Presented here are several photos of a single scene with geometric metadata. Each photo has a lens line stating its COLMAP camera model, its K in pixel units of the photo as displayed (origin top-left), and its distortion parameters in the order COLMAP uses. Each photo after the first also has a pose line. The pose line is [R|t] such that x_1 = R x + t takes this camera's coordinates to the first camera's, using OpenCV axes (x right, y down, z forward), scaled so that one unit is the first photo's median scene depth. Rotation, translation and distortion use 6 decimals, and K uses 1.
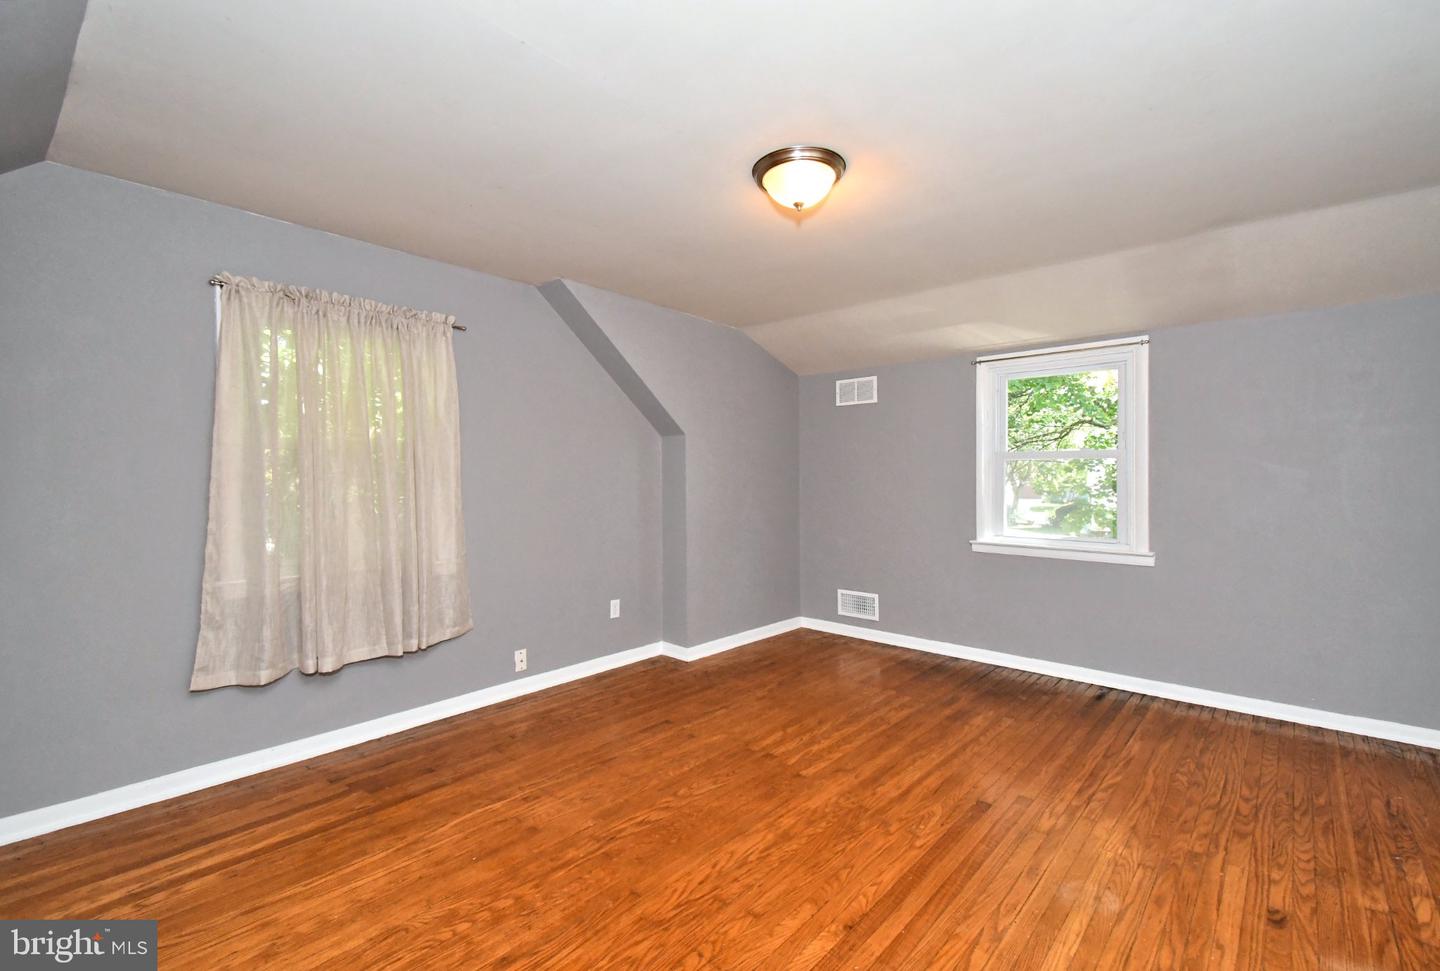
lens RADIAL K [[629.7, 0, 714.5], [0, 629.7, 483.9], [0, 0, 1]] dist [0.058910, -0.029047]
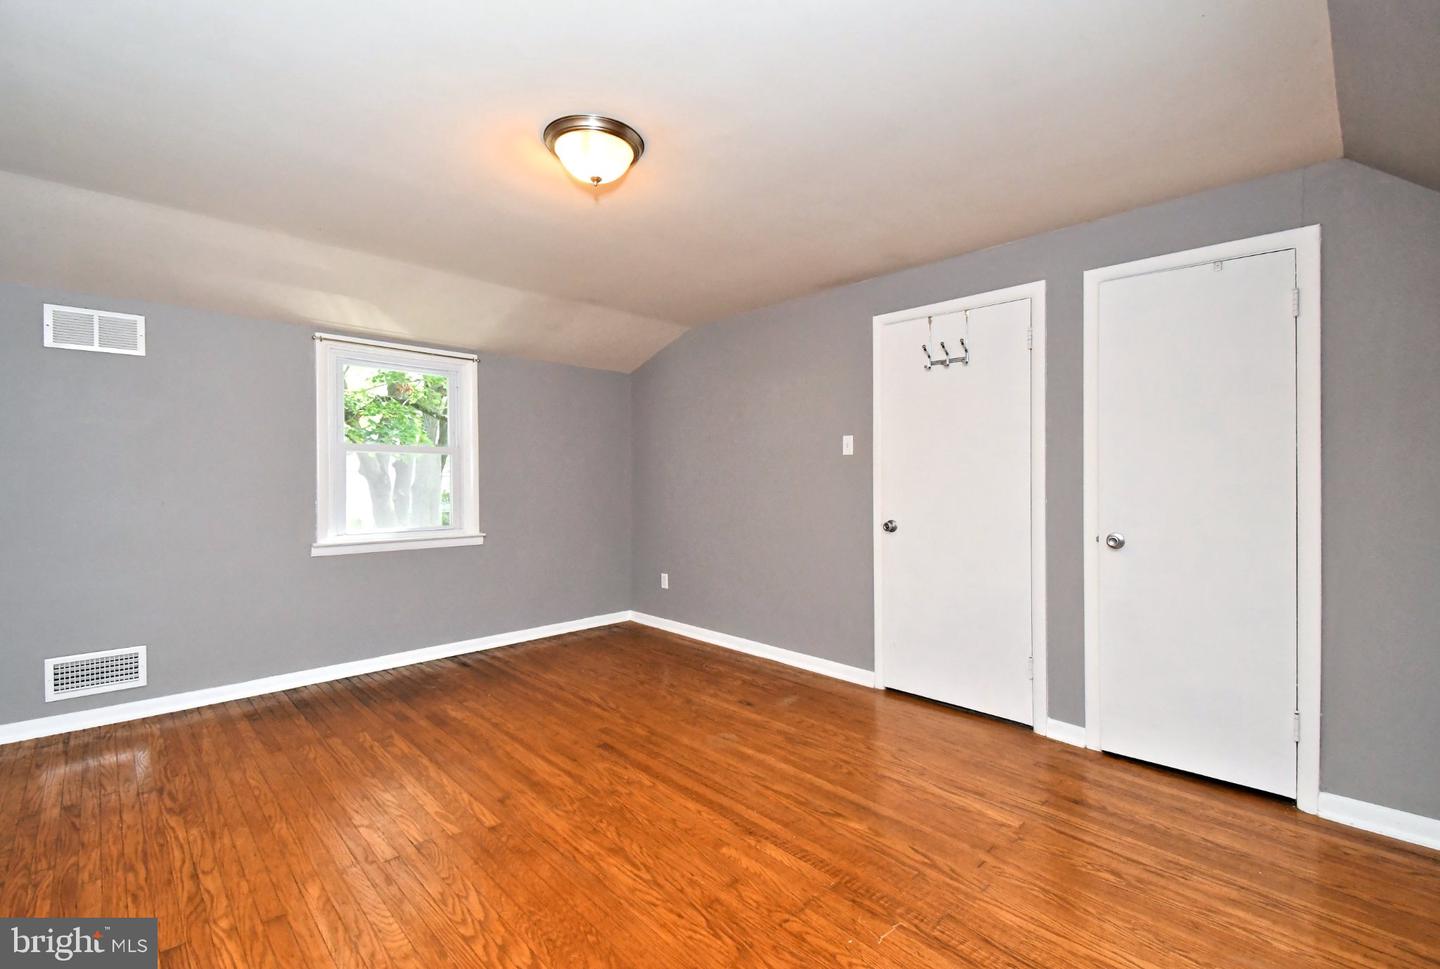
lens RADIAL K [[629.7, 0, 714.5], [0, 629.7, 482.9], [0, 0, 1]] dist [0.058910, -0.029047]
pose [[0.084712, -0.014590, 0.996299, -0.601203], [0.010926, 0.999846, 0.013713, 0.001673], [-0.996346, 0.009724, 0.084858, 0.576780]]
